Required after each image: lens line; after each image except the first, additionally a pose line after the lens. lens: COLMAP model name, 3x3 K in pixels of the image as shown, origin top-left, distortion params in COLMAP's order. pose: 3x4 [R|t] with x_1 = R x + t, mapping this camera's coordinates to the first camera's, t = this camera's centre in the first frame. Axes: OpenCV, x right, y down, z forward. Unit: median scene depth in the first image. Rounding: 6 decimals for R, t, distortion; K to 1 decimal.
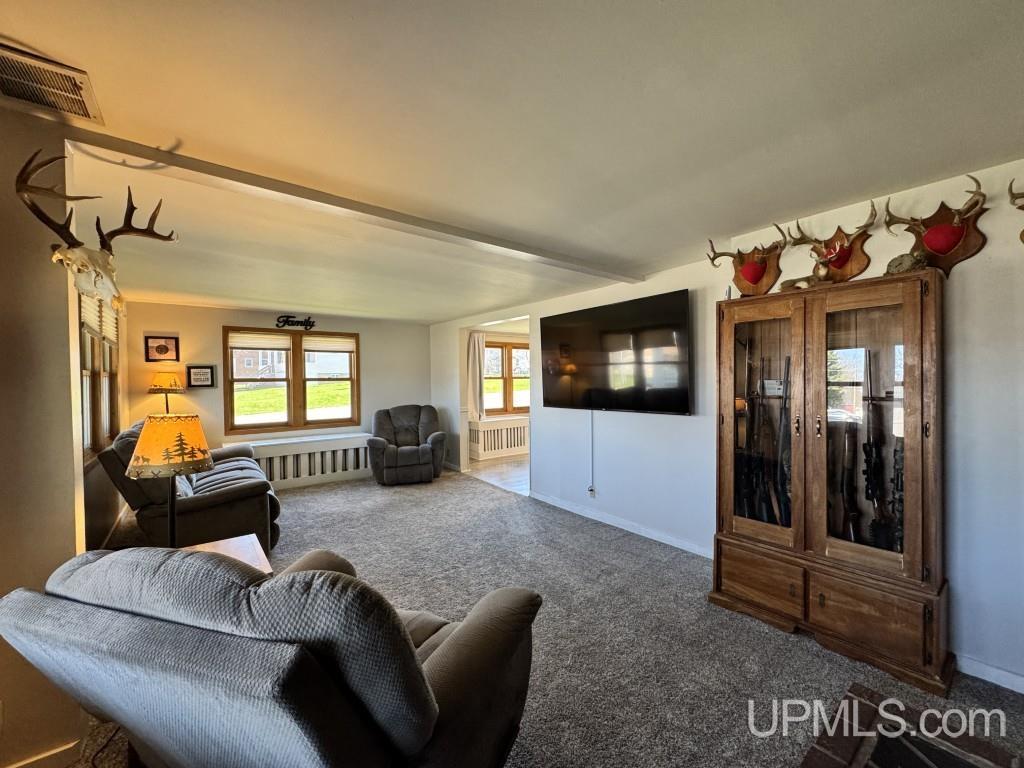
lens RADIAL K [[410.3, 0, 511.5], [0, 410.3, 385.6], [0, 0, 1]] dist [-0.003113, 0.000899]
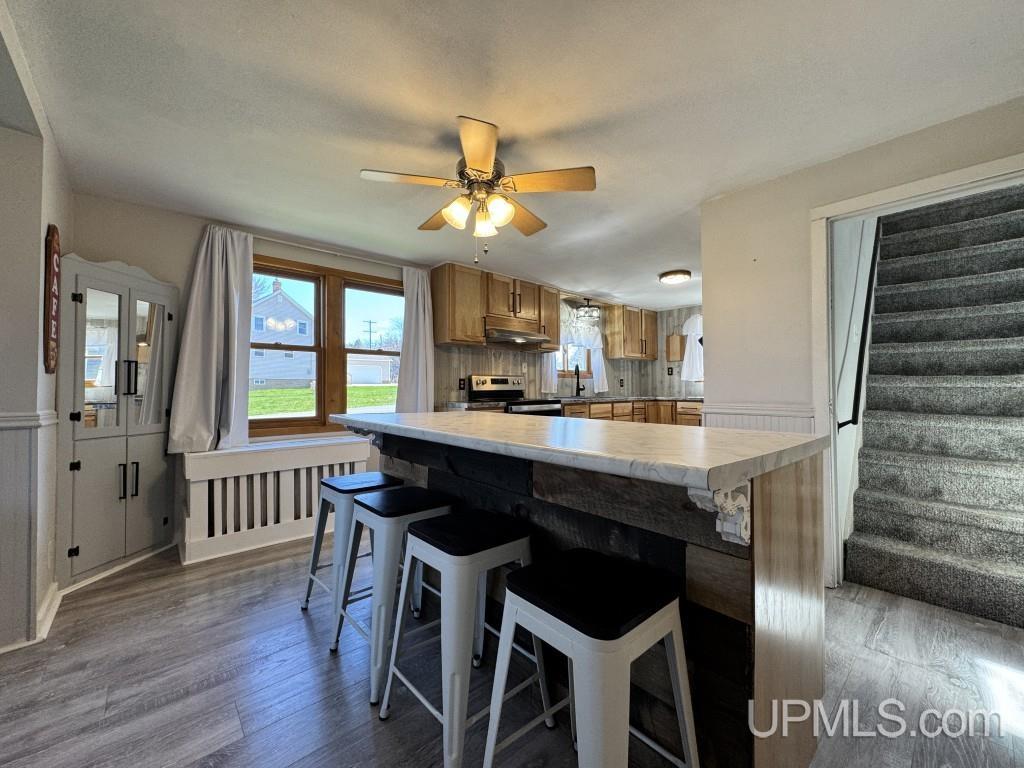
lens RADIAL K [[410.3, 0, 512.8], [0, 410.3, 384.2], [0, 0, 1]] dist [-0.003113, 0.000899]
pose [[0.997393, 0.012161, 0.071130, 0.165201], [-0.010397, 0.999630, -0.025122, 0.029073], [-0.071409, 0.024317, 0.997151, 0.572160]]
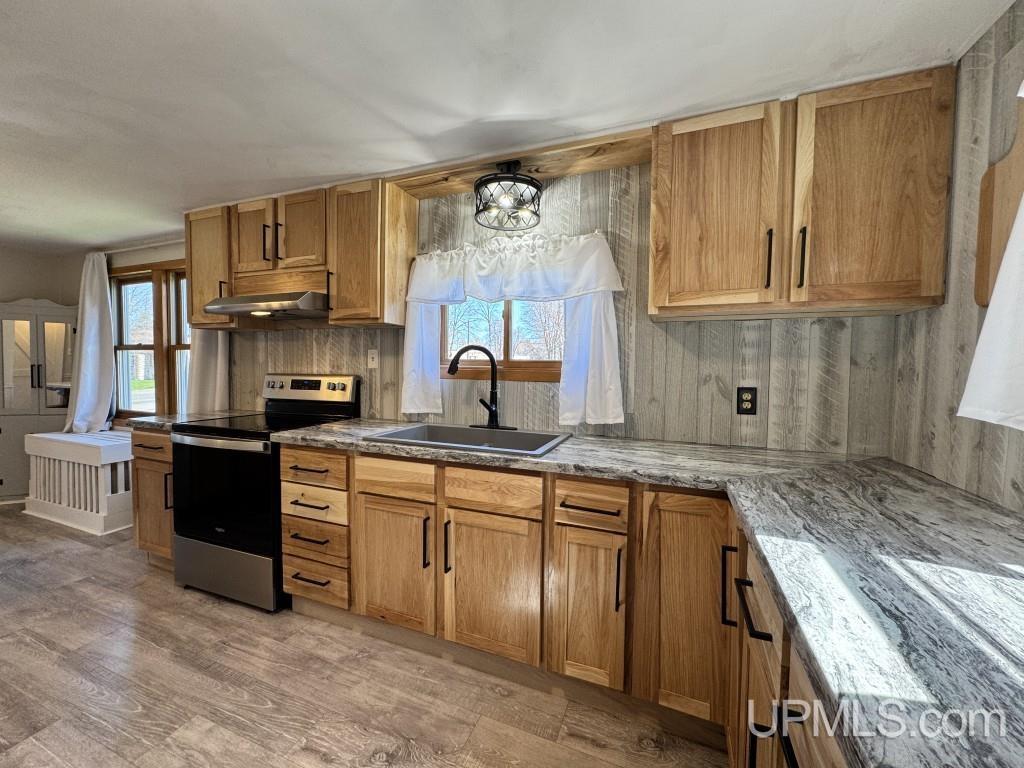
lens RADIAL K [[410.3, 0, 514.0], [0, 410.3, 382.4], [0, 0, 1]] dist [-0.003113, 0.000899]
pose [[0.508517, 0.059496, -0.858994, 0.586270], [-0.031174, 0.998228, 0.050685, -0.015775], [0.860488, 0.001004, 0.509471, 1.155947]]
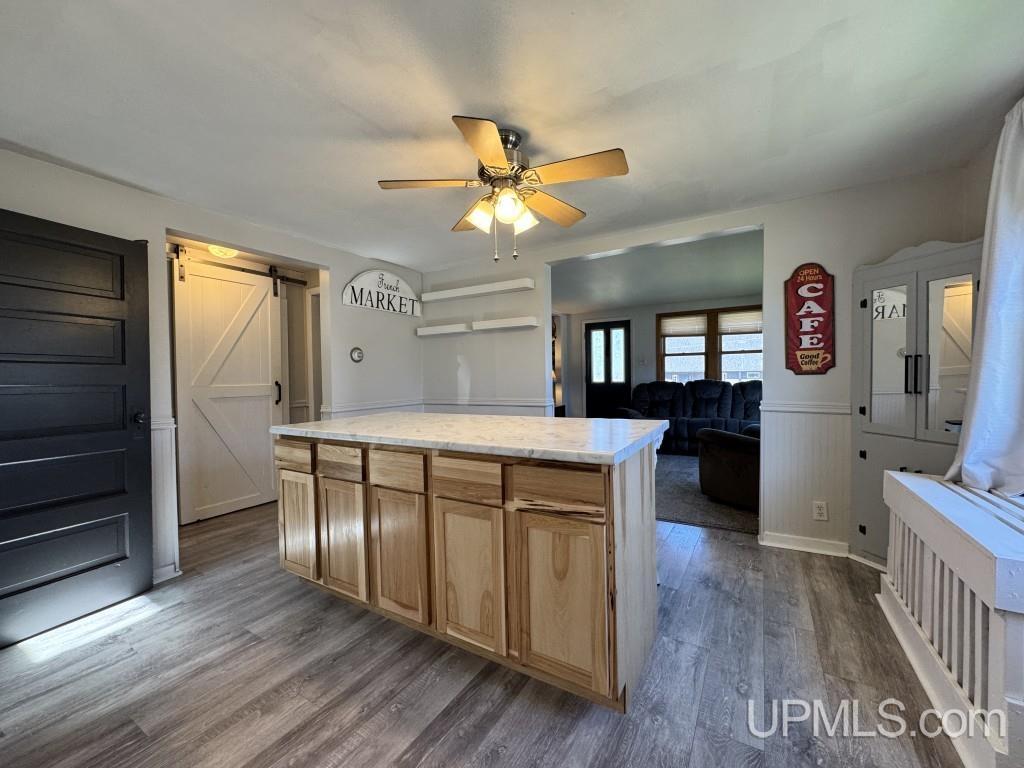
lens RADIAL K [[410.3, 0, 513.6], [0, 410.3, 384.4], [0, 0, 1]] dist [-0.003113, 0.000899]
pose [[-0.931657, 0.039163, -0.361223, 0.252562], [0.028483, 0.998987, 0.034844, 0.007872], [0.362221, 0.022174, -0.931828, 1.085091]]
